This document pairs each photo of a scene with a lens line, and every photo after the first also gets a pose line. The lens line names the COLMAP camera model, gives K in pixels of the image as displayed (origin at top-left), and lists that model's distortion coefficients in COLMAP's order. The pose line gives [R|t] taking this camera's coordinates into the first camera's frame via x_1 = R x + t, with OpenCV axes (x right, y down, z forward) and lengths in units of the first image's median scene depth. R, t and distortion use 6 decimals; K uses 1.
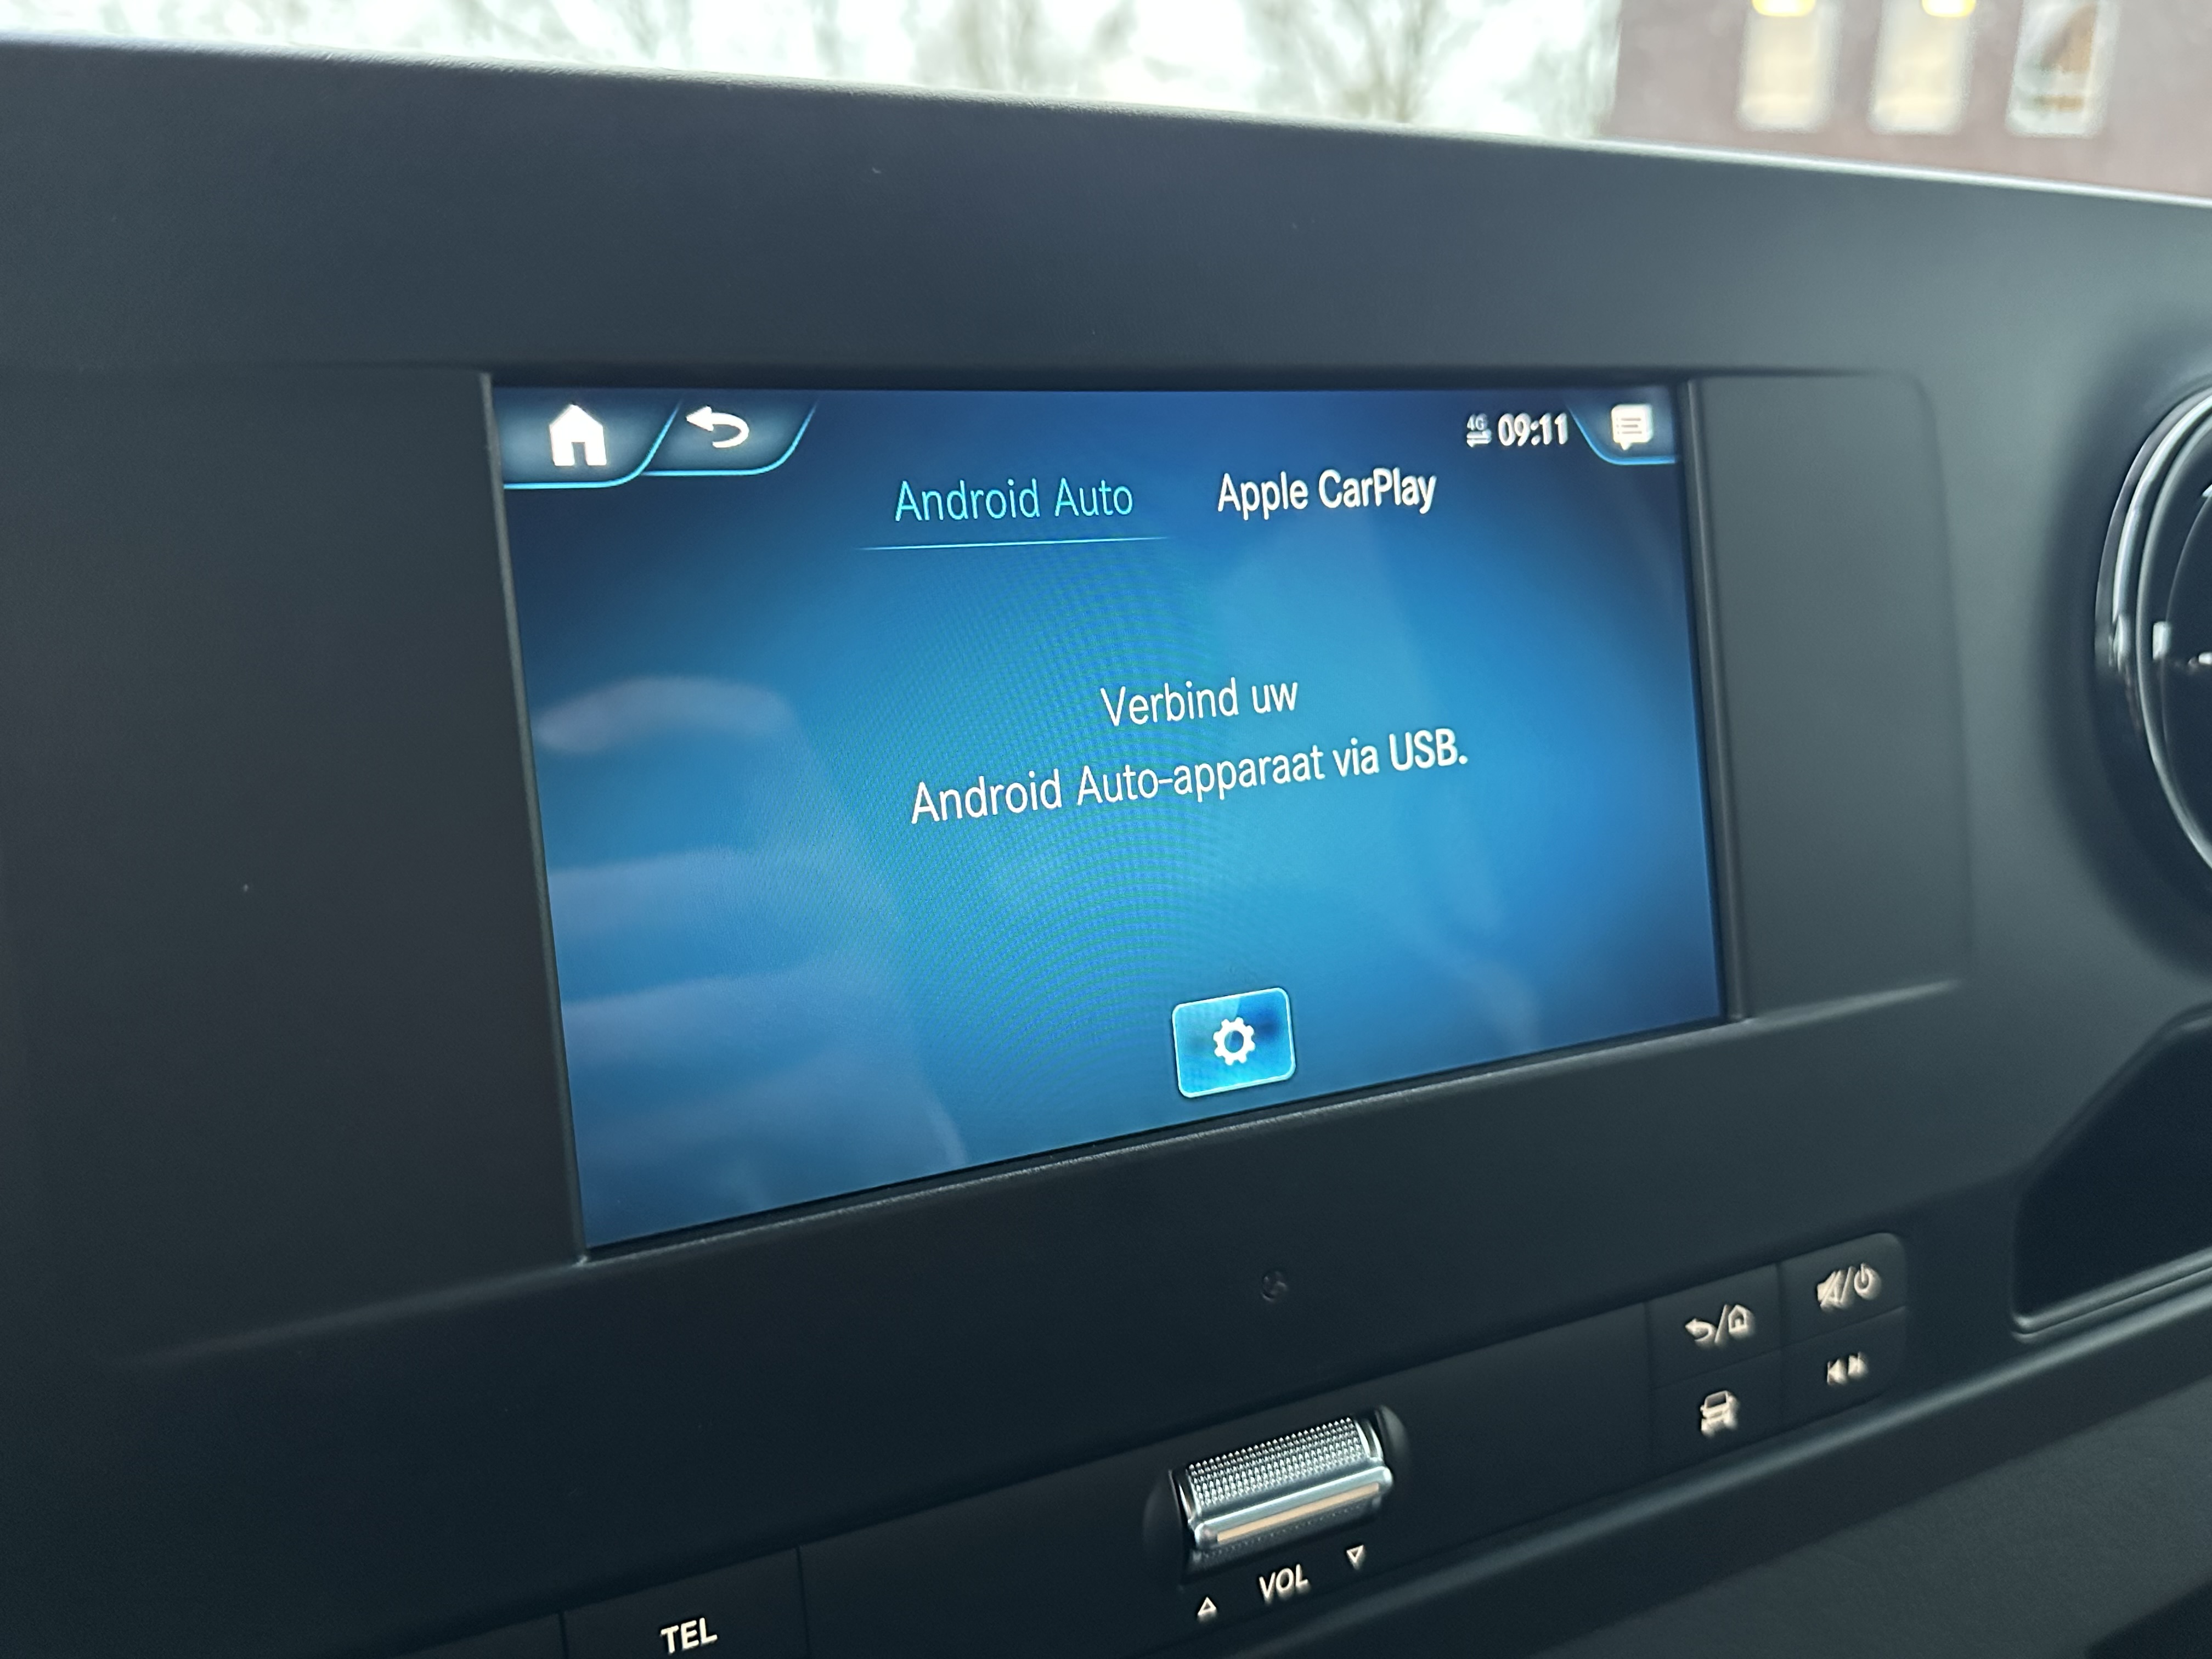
lens RADIAL K [[1732.1, 0, 1096.7], [0, 1732.1, 822.8], [0, 0, 1]] dist [-0.012716, -0.009319]
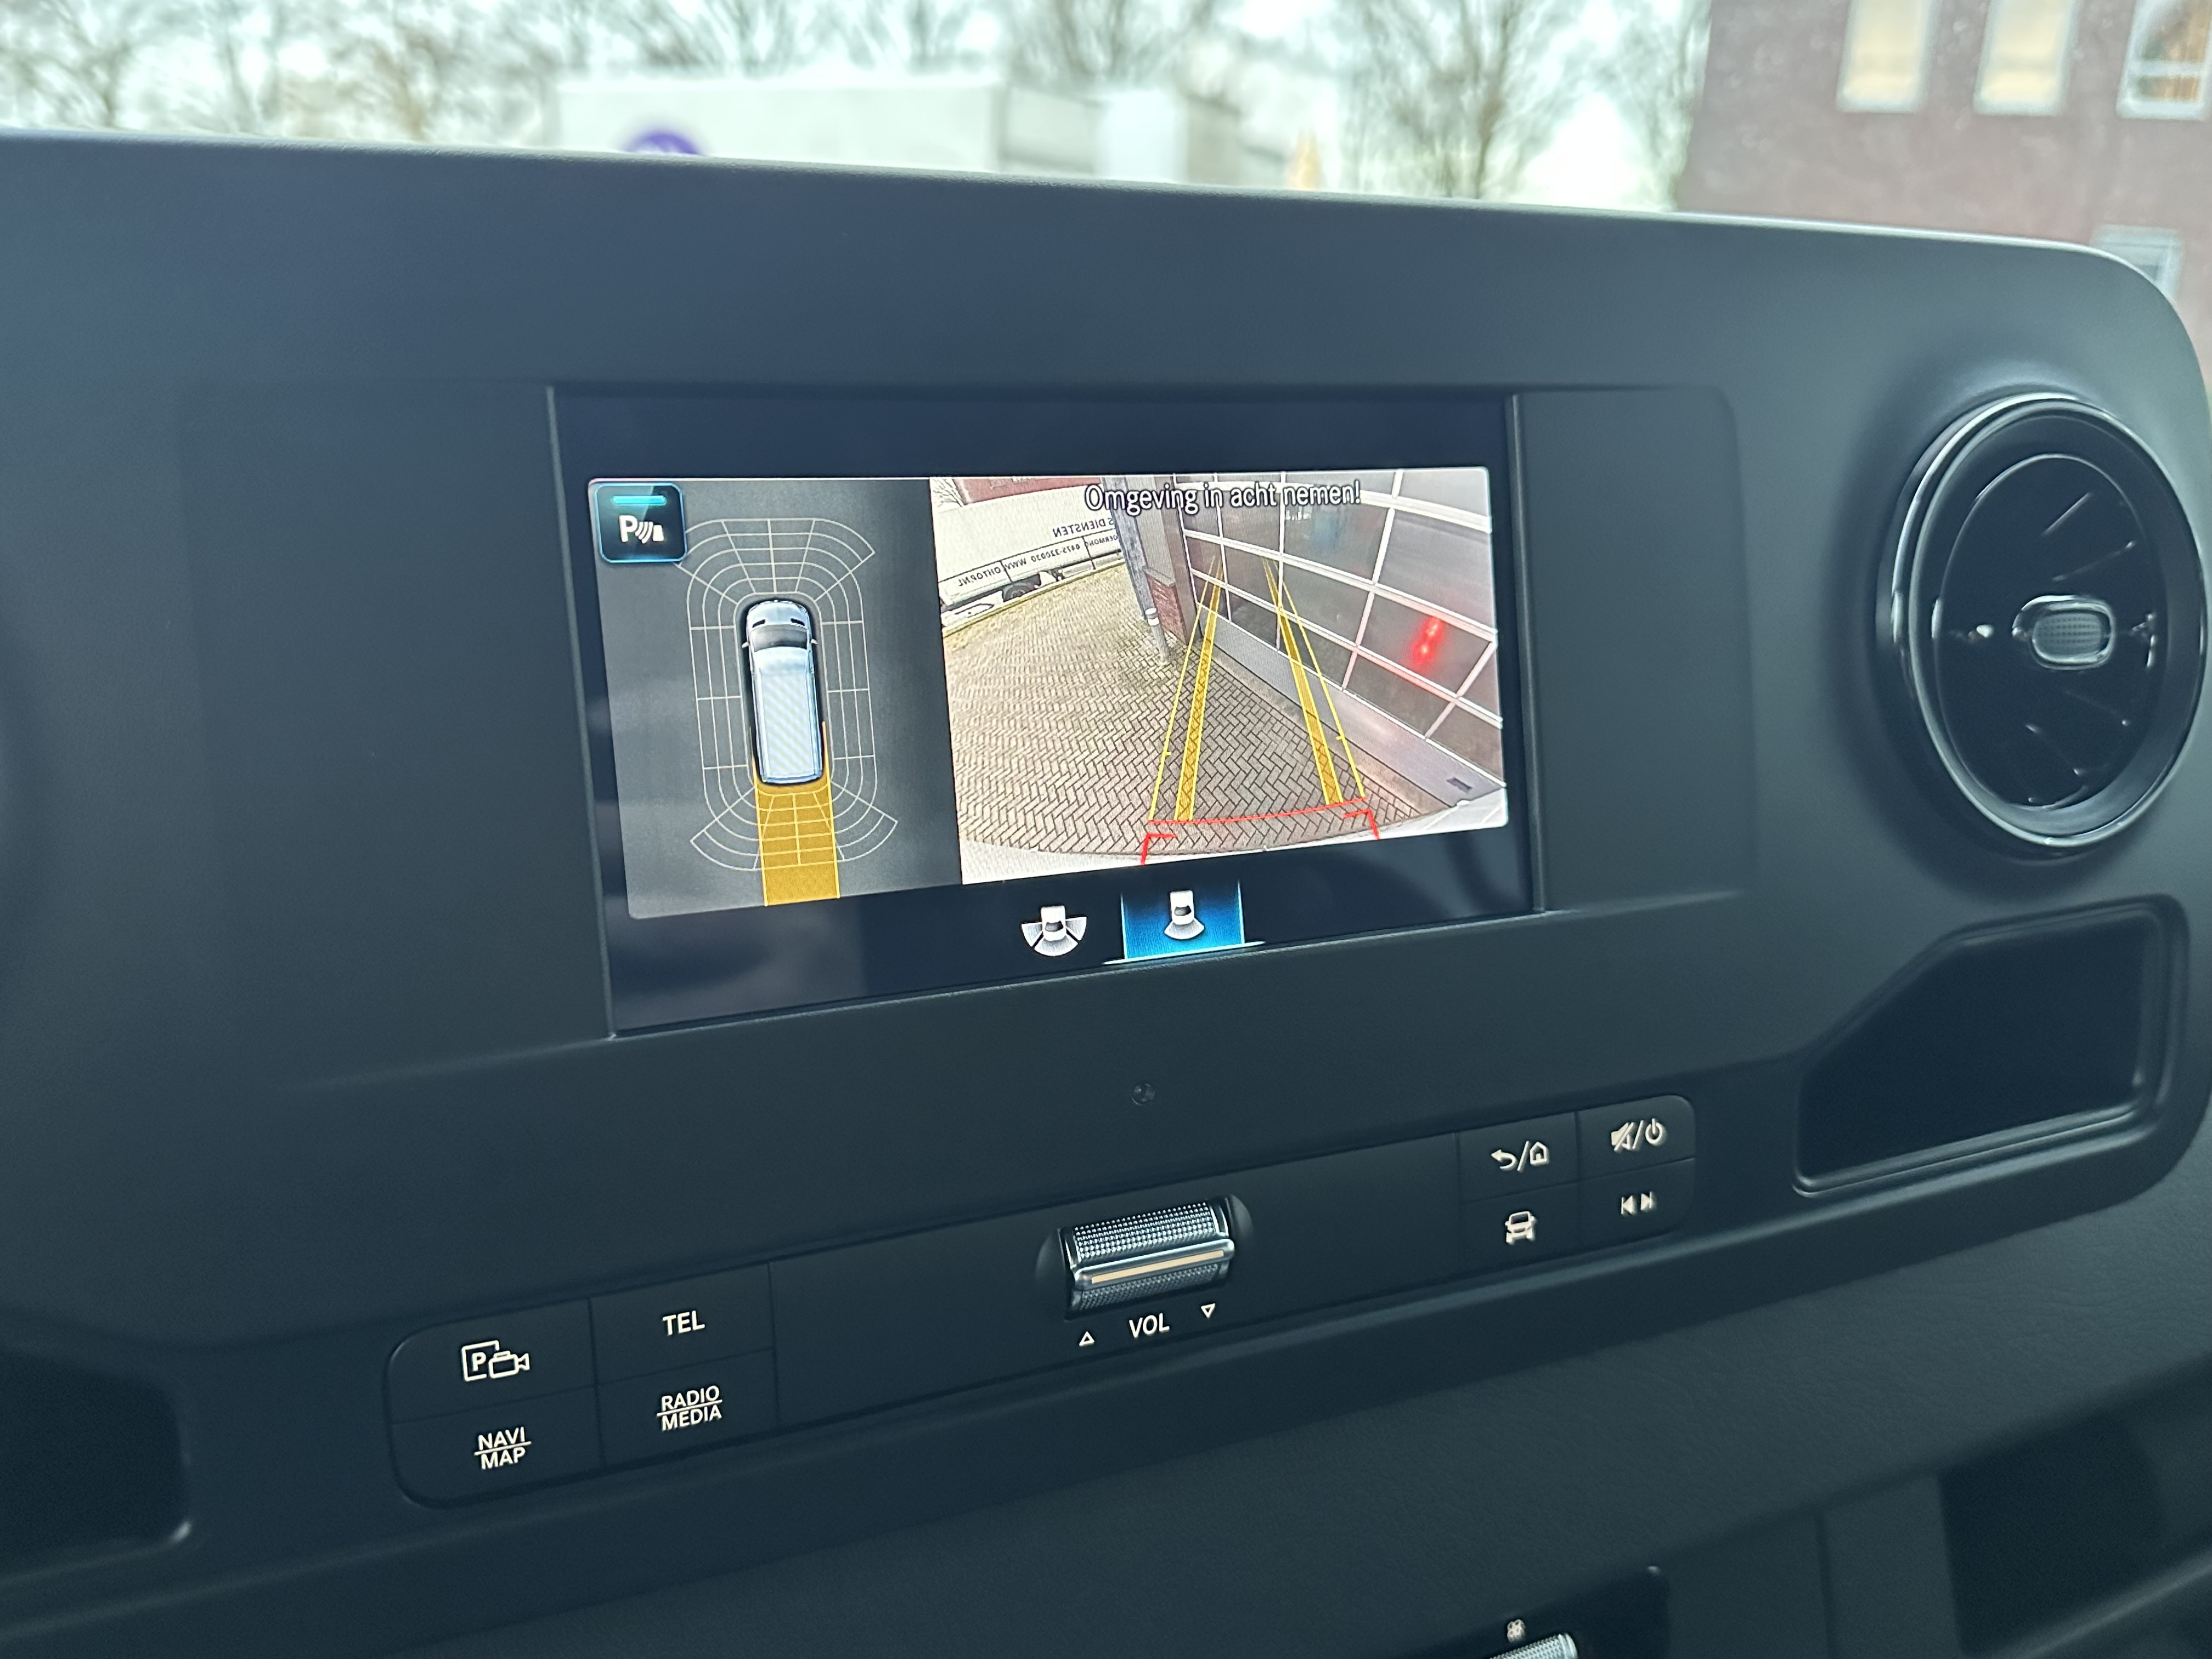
lens RADIAL K [[1726.7, 0, 1106.0], [0, 1726.7, 829.5], [0, 0, 1]] dist [0.076985, -0.080642]
pose [[0.999060, 0.025536, -0.035033, 0.099185], [-0.025160, 0.999621, 0.011137, 0.049084], [0.035304, -0.010245, 0.999324, -0.259438]]
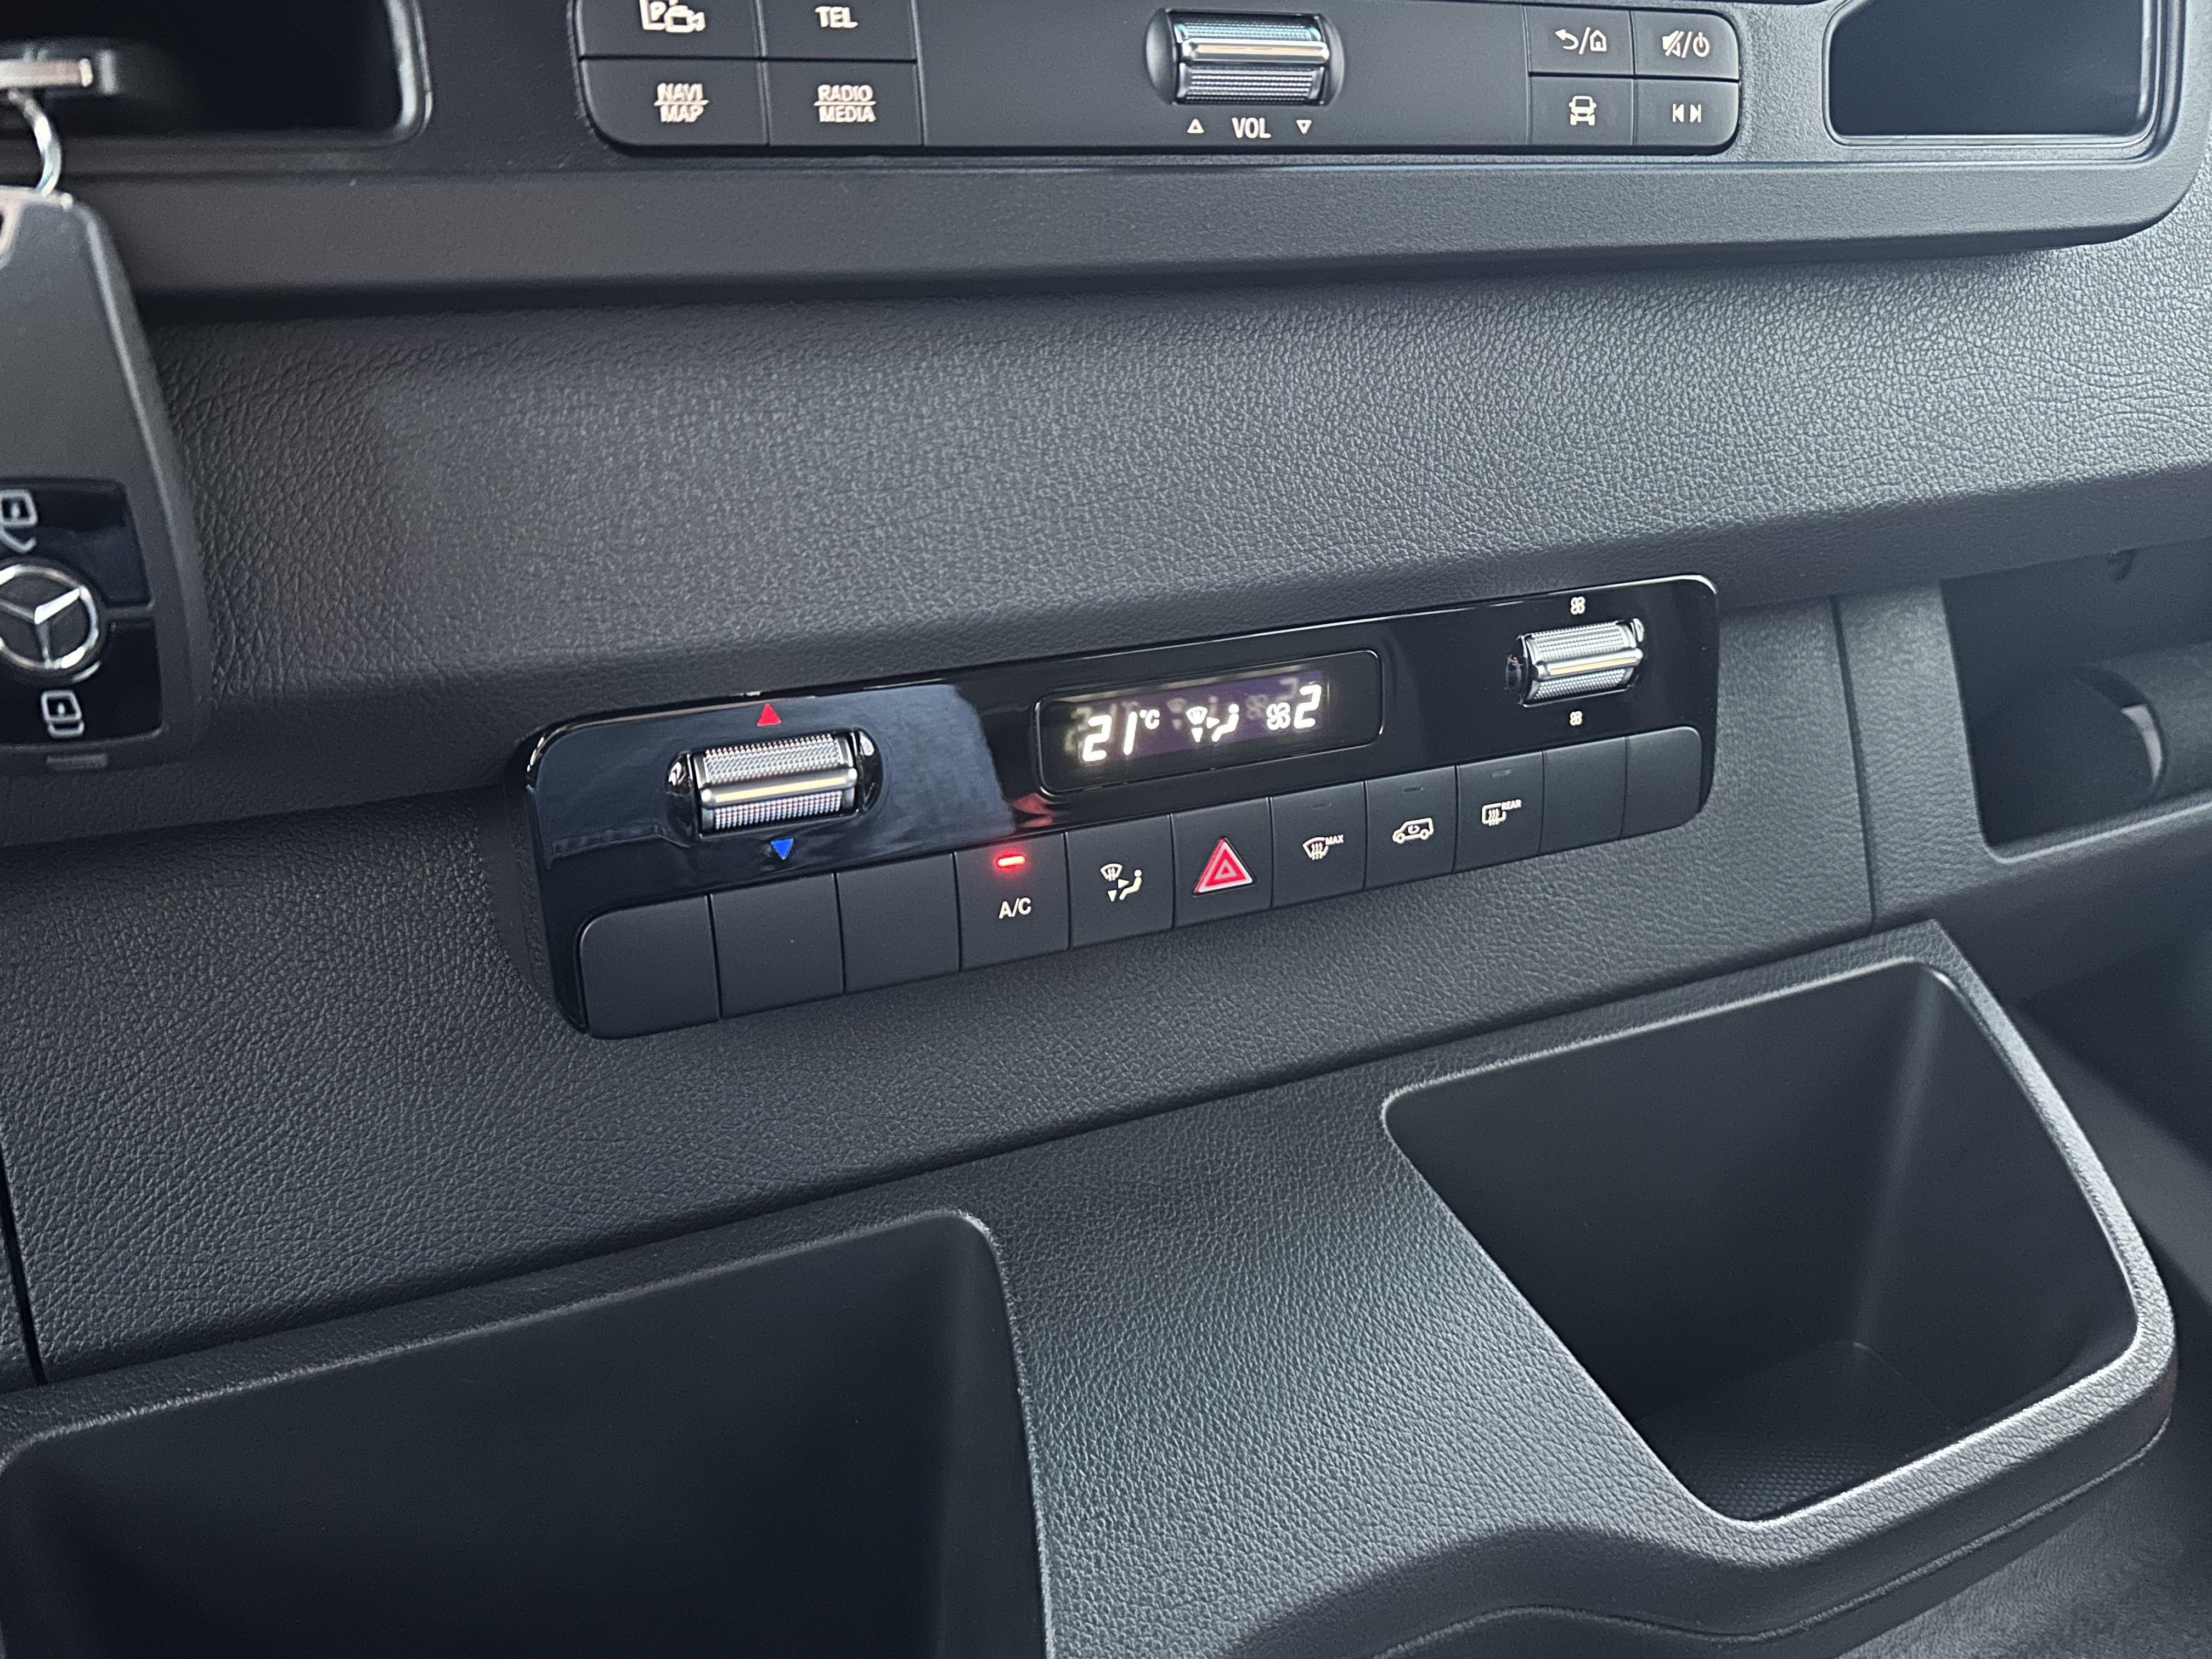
lens RADIAL K [[1741.0, 0, 1116.2], [0, 1741.0, 789.5], [0, 0, 1]] dist [0.031360, -0.034426]
pose [[0.999758, -0.017828, -0.012854, 0.007148], [0.018482, 0.998440, 0.052679, 0.791529], [0.011894, -0.052904, 0.998529, -0.386076]]
